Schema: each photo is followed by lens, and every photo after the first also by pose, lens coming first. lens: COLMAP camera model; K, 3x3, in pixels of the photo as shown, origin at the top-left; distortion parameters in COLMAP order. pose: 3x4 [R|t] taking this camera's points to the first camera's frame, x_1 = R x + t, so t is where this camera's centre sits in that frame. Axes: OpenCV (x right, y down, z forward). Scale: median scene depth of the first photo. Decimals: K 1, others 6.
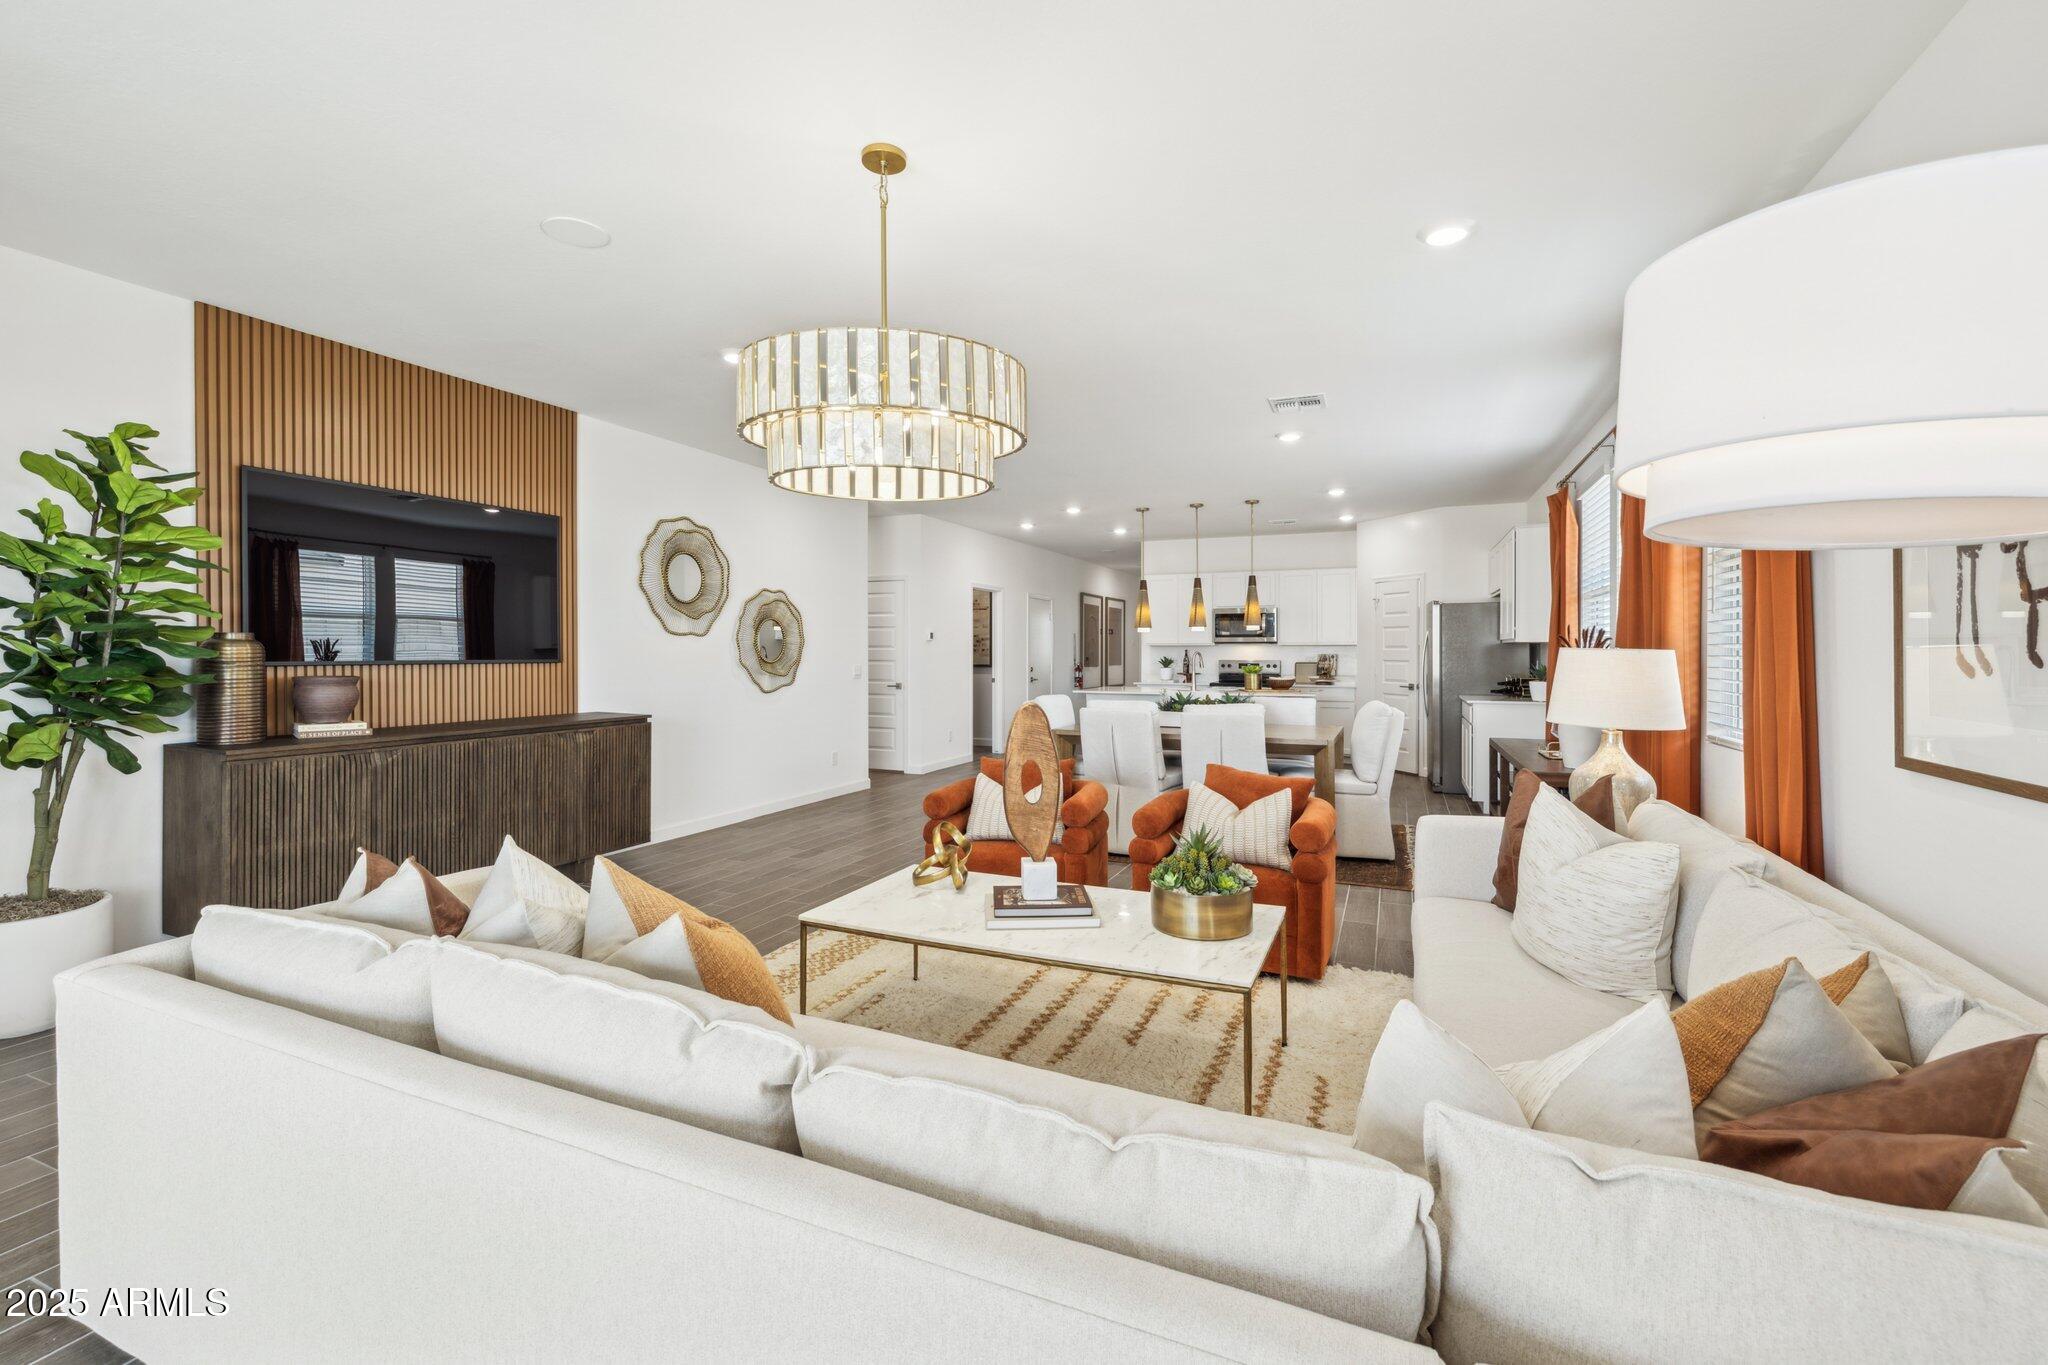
lens RADIAL K [[875.9, 0, 1023.6], [0, 875.9, 655.6], [0, 0, 1]] dist [0.002202, 0.000089]
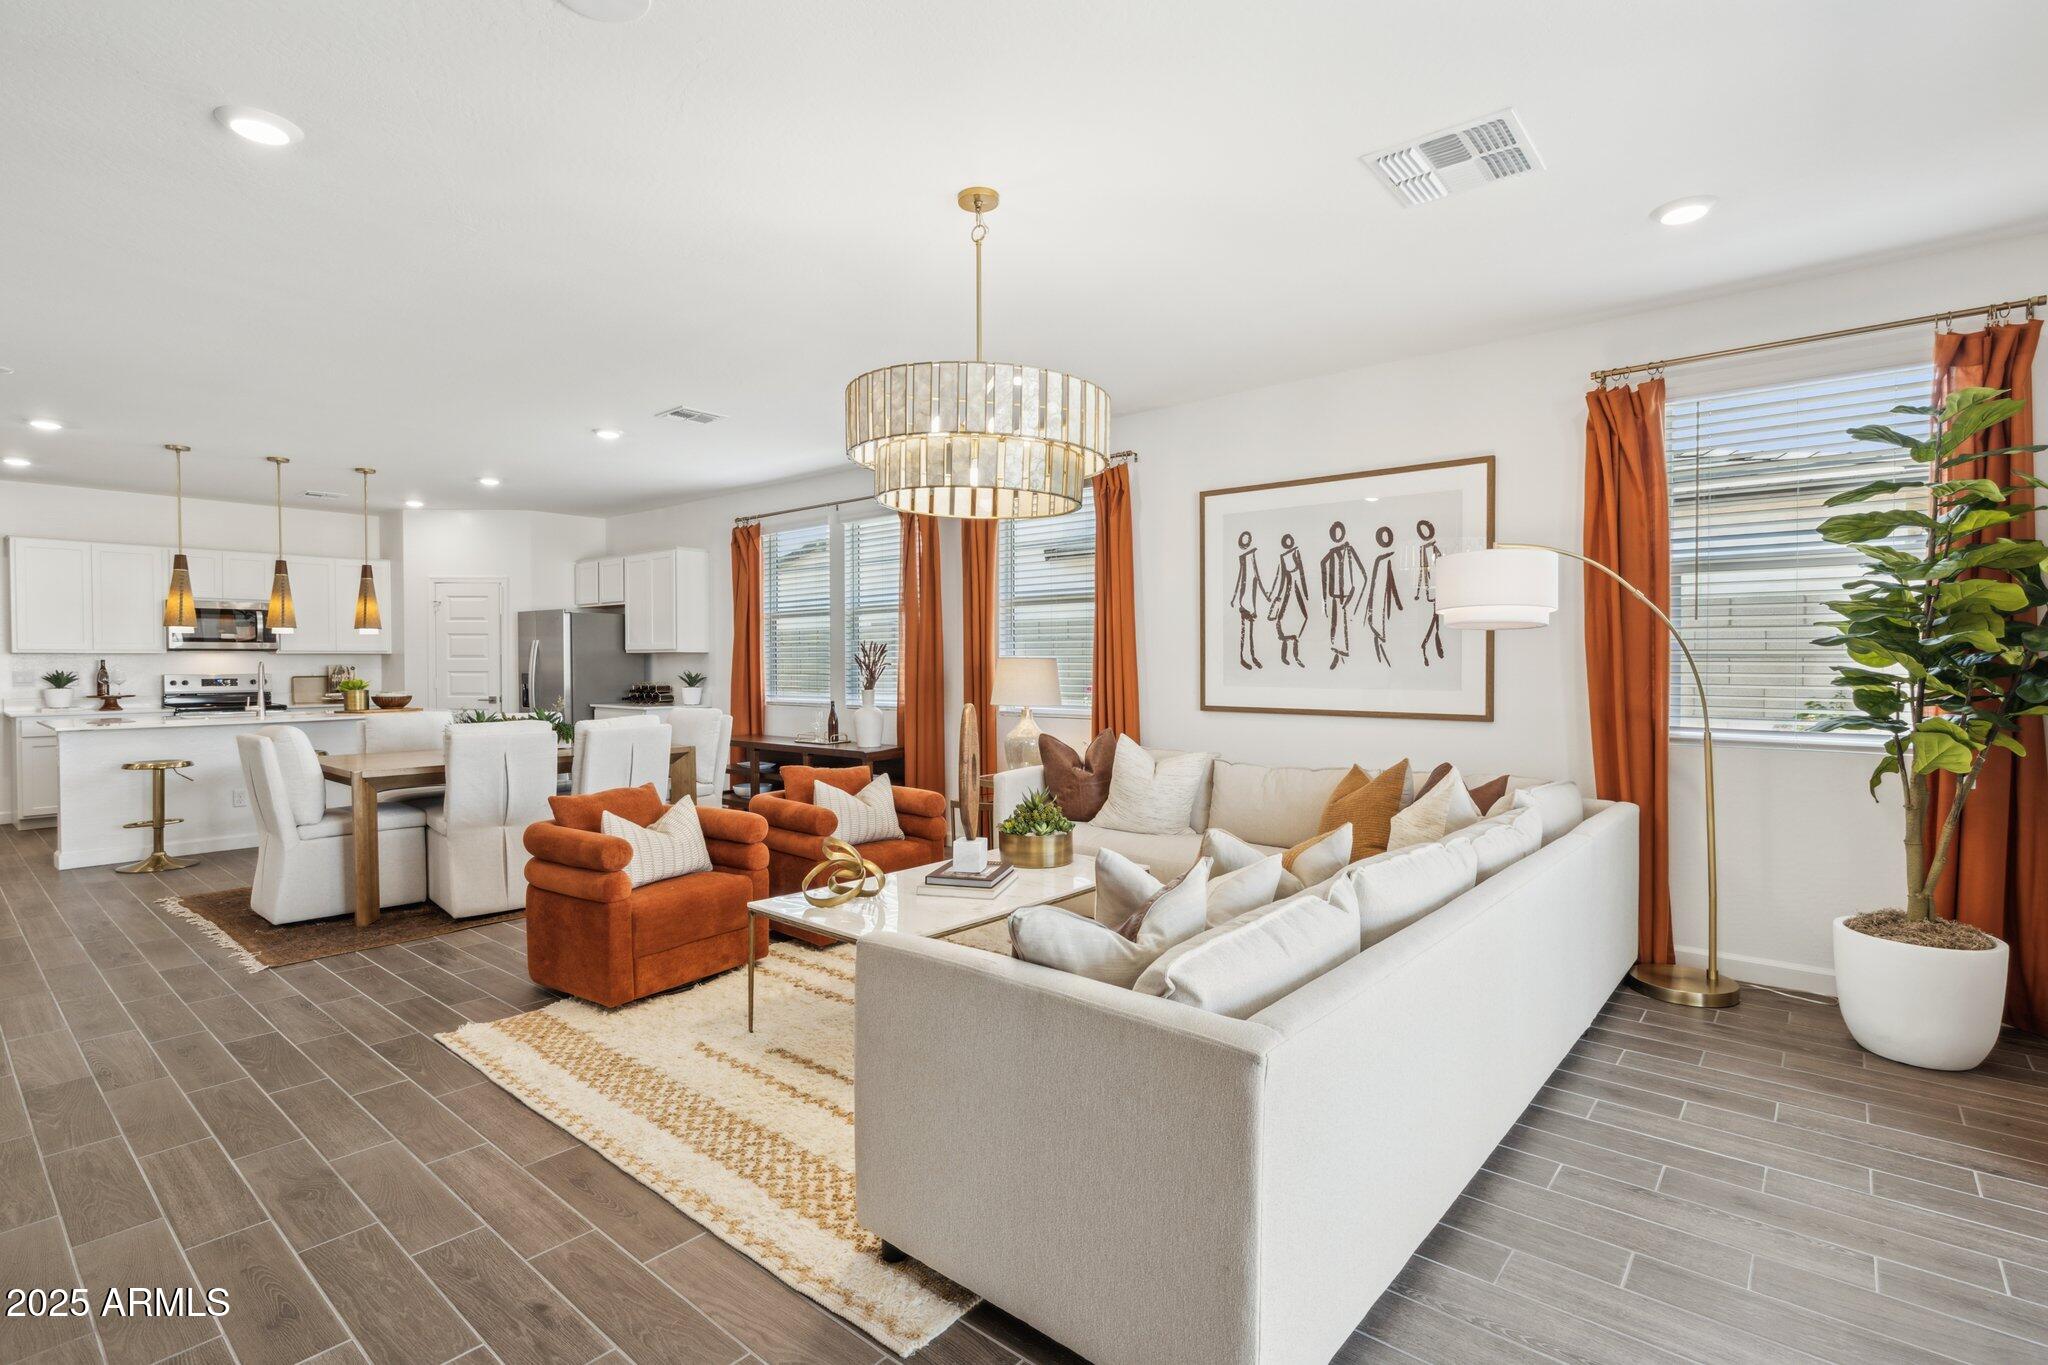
lens RADIAL K [[965.2, 0, 1020.4], [0, 965.2, 677.4], [0, 0, 1]] dist [-0.001713, 0.000485]
pose [[0.296144, -0.018510, 0.954964, -0.543421], [0.007727, 0.999826, 0.016983, -0.001083], [-0.955112, 0.002350, 0.296235, 0.253304]]
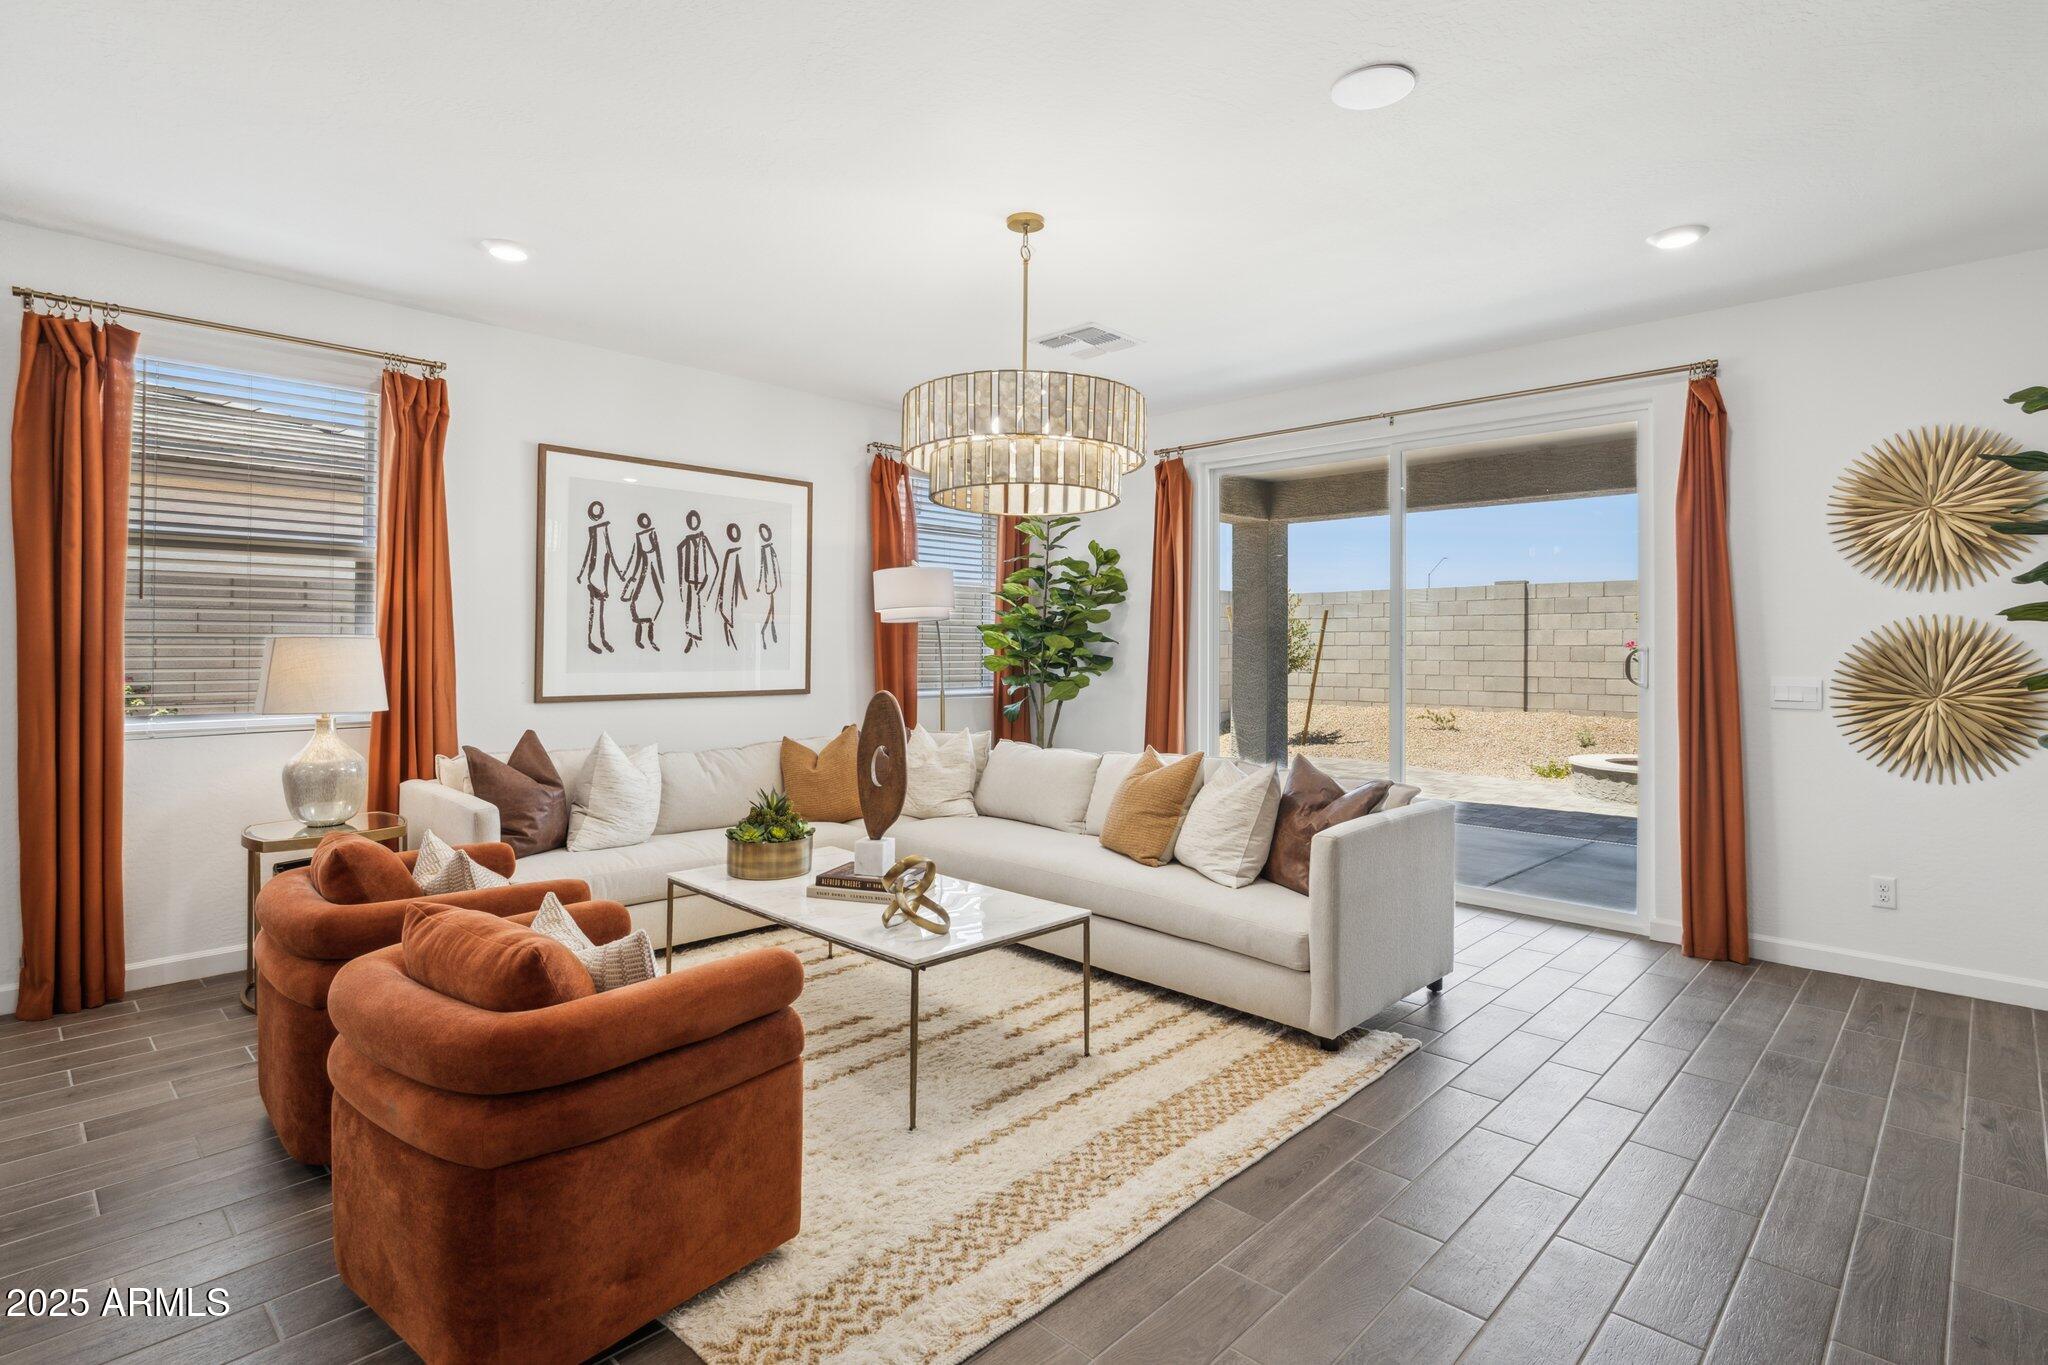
lens RADIAL K [[1006.5, 0, 1015.7], [0, 1006.5, 639.1], [0, 0, 1]] dist [-0.004059, -0.000422]
pose [[-0.931443, -0.001302, 0.363886, -0.271353], [-0.002136, 0.999996, -0.001888, -0.002872], [-0.363882, -0.002536, -0.931442, 0.947210]]
